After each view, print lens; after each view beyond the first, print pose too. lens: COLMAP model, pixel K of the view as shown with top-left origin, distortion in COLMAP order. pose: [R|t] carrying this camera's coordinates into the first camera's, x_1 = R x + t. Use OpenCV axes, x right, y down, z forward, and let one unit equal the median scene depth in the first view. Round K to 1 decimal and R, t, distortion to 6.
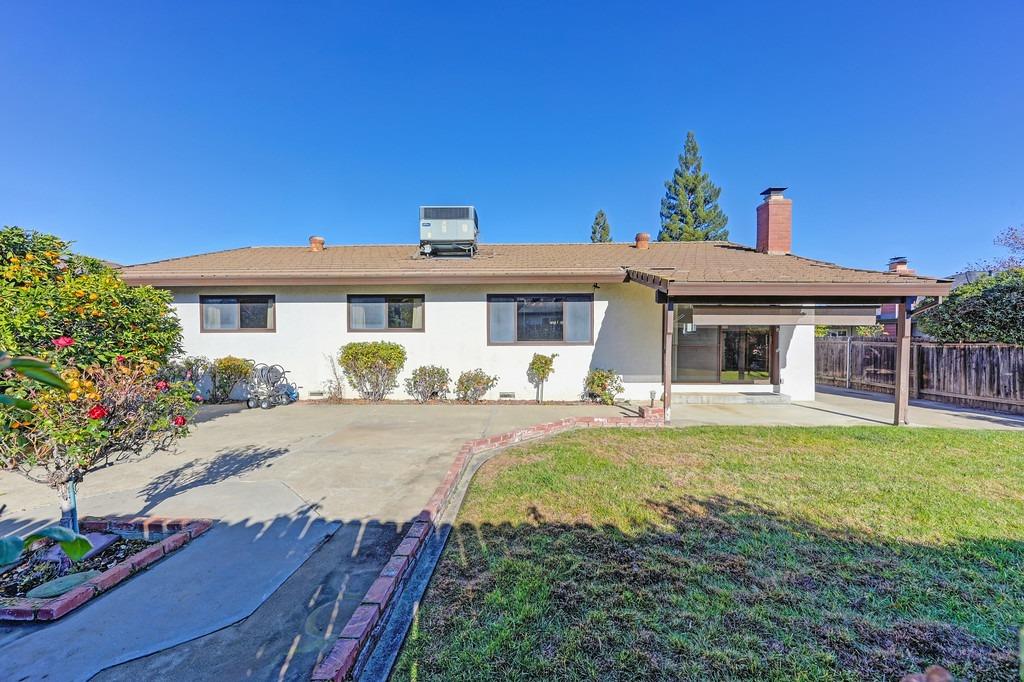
lens RADIAL K [[402.1, 0, 515.1], [0, 402.1, 346.3], [0, 0, 1]] dist [-0.002029, 0.000026]
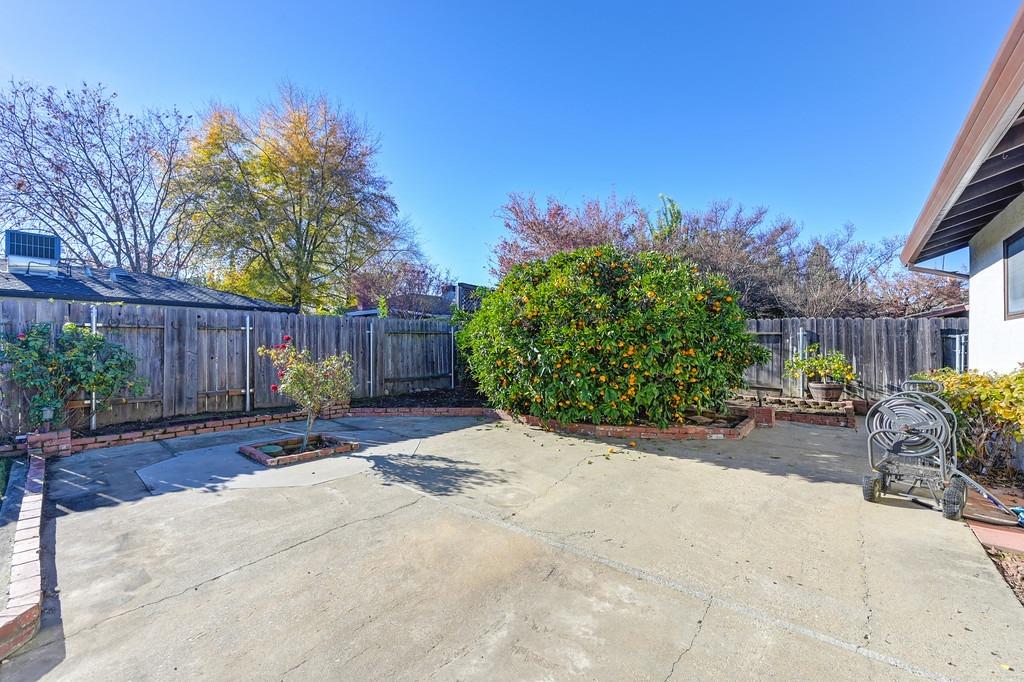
lens RADIAL K [[398.4, 0, 518.1], [0, 398.4, 344.3], [0, 0, 1]] dist [0.001457, 0.000065]
pose [[-0.615902, -0.002713, -0.787818, -0.064095], [-0.012547, 0.999901, 0.006365, -0.001885], [0.787723, 0.013805, -0.615875, 0.874296]]
